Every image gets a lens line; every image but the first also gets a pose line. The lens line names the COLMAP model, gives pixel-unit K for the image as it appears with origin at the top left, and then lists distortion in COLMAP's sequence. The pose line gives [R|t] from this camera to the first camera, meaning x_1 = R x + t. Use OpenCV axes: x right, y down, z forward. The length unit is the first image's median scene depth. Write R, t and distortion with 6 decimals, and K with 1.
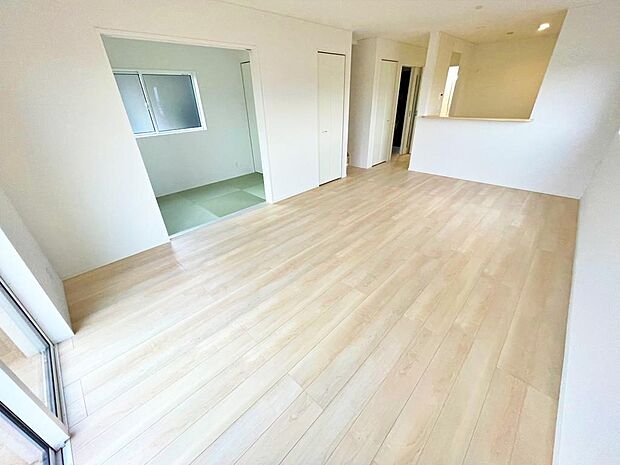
lens RADIAL K [[248.1, 0, 308.8], [0, 248.1, 231.6], [0, 0, 1]] dist [-0.004629, -0.000496]
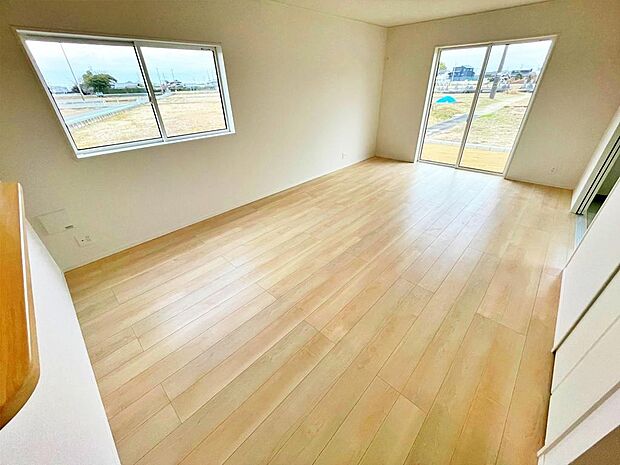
lens RADIAL K [[248.1, 0, 308.8], [0, 248.1, 231.6], [0, 0, 1]] dist [-0.004629, -0.000496]
pose [[-0.998196, 0.057098, 0.018564, 0.484915], [0.045098, 0.508927, 0.859627, -0.776132], [0.039635, 0.858914, -0.510584, 1.379803]]
